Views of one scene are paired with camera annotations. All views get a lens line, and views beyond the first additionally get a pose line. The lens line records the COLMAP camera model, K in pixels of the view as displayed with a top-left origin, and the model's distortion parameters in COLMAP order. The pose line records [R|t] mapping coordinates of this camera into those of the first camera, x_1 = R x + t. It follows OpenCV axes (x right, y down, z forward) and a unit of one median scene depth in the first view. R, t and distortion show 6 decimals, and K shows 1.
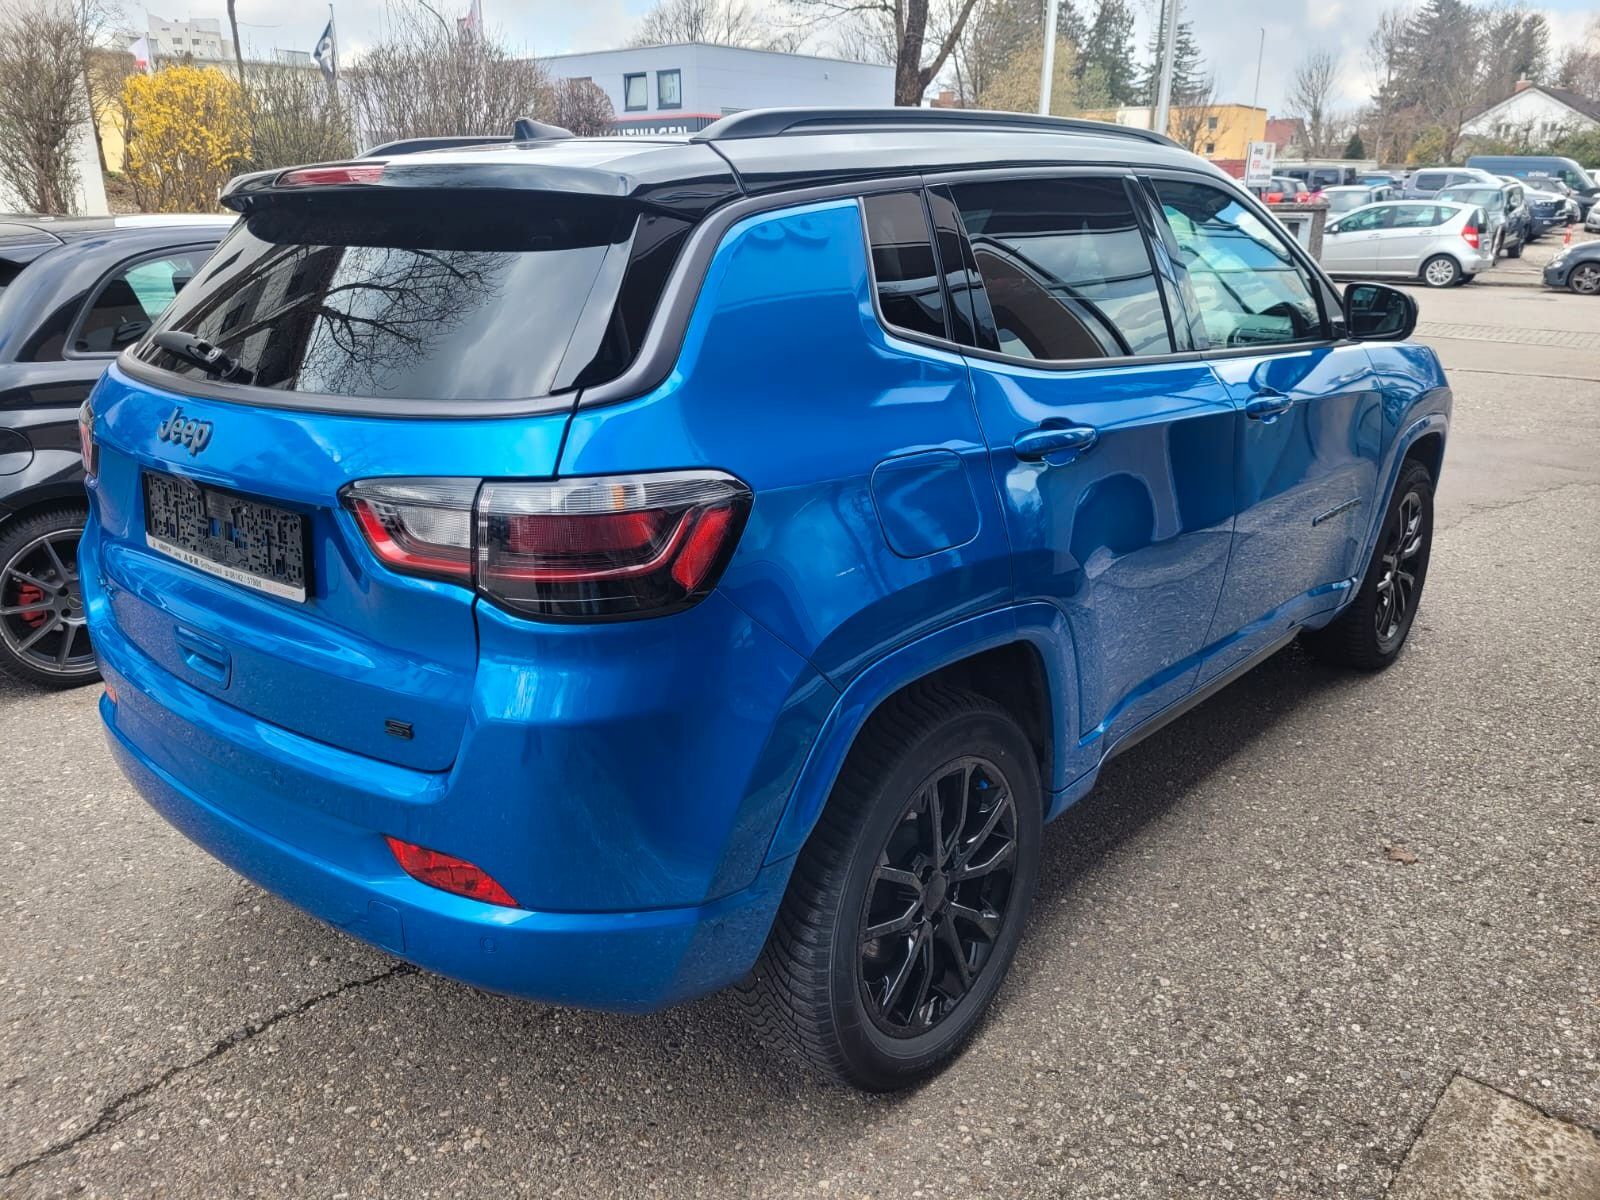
lens RADIAL K [[1207.3, 0, 780.4], [0, 1207.3, 605.6], [0, 0, 1]] dist [0.044971, -0.037991]
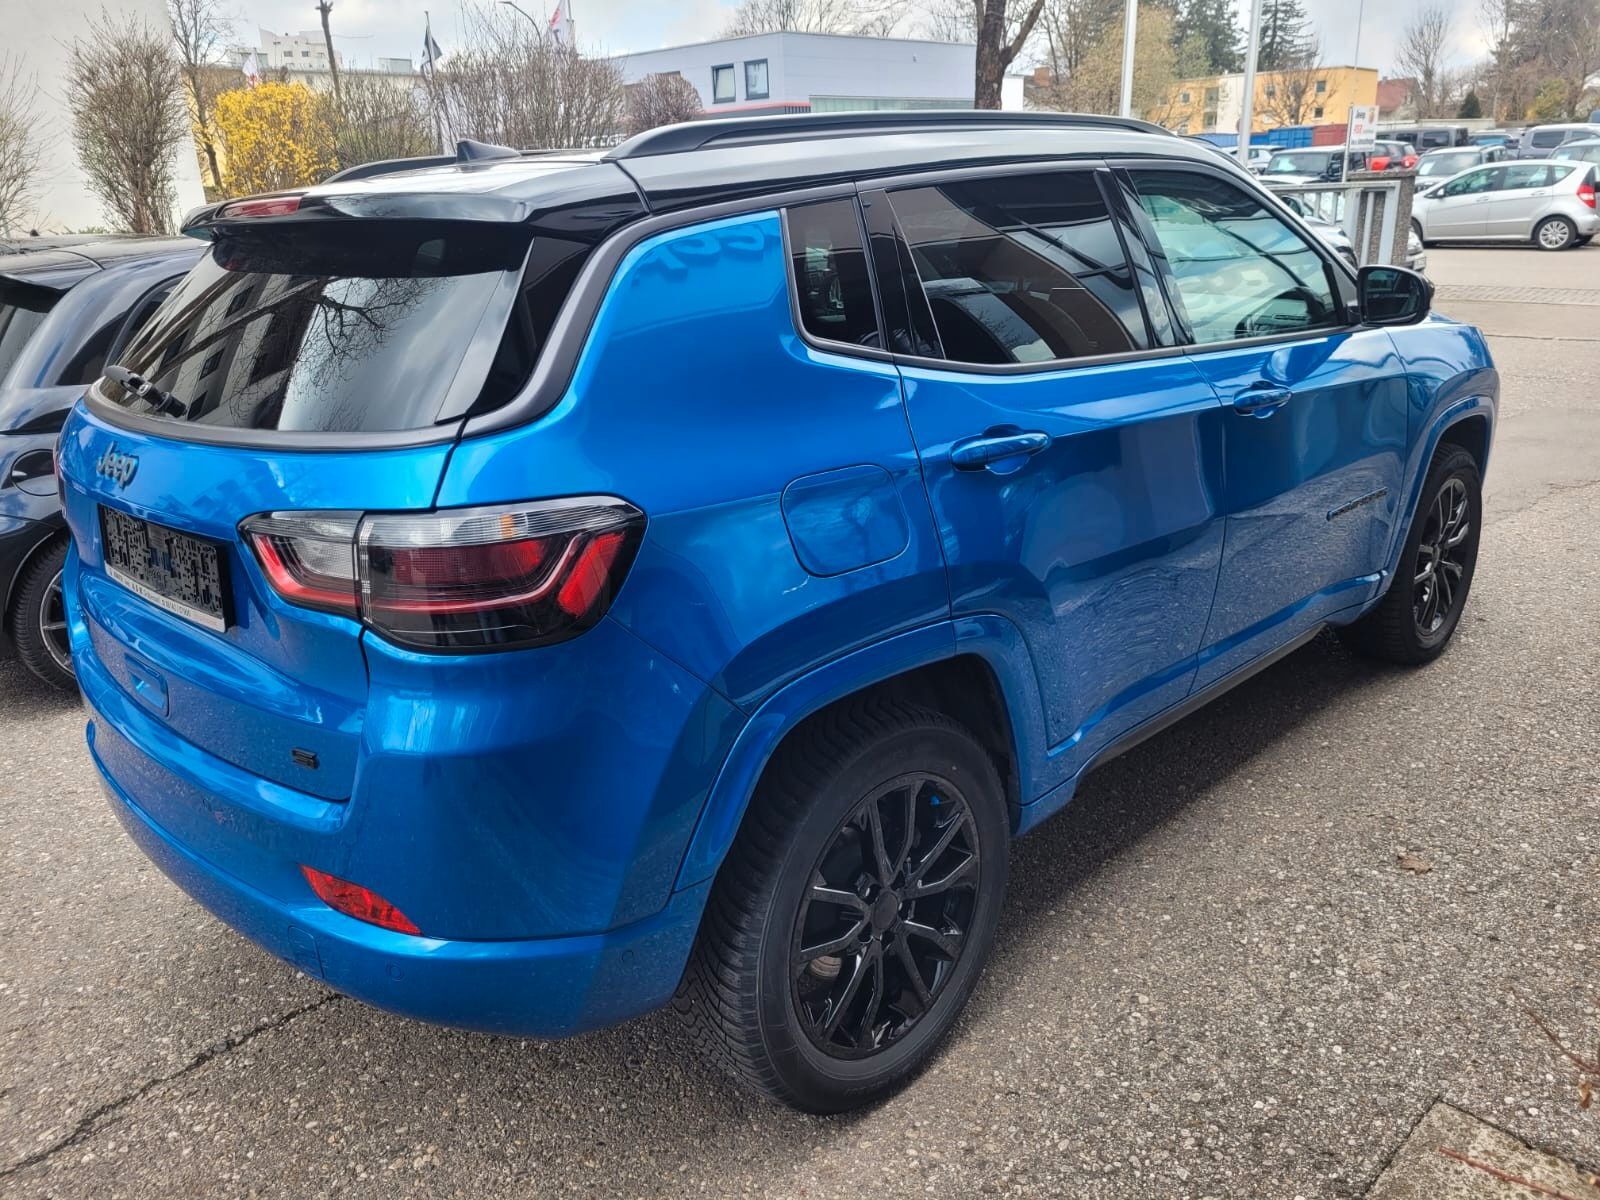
lens RADIAL K [[1207.9, 0, 800.0], [0, 1207.9, 600.0], [0, 0, 1]] dist [0.045842, -0.038857]
pose [[0.997481, -0.017173, -0.068820, 0.116441], [0.017575, 0.999832, 0.005241, -0.019607], [0.068718, -0.006437, 0.997615, 0.013429]]
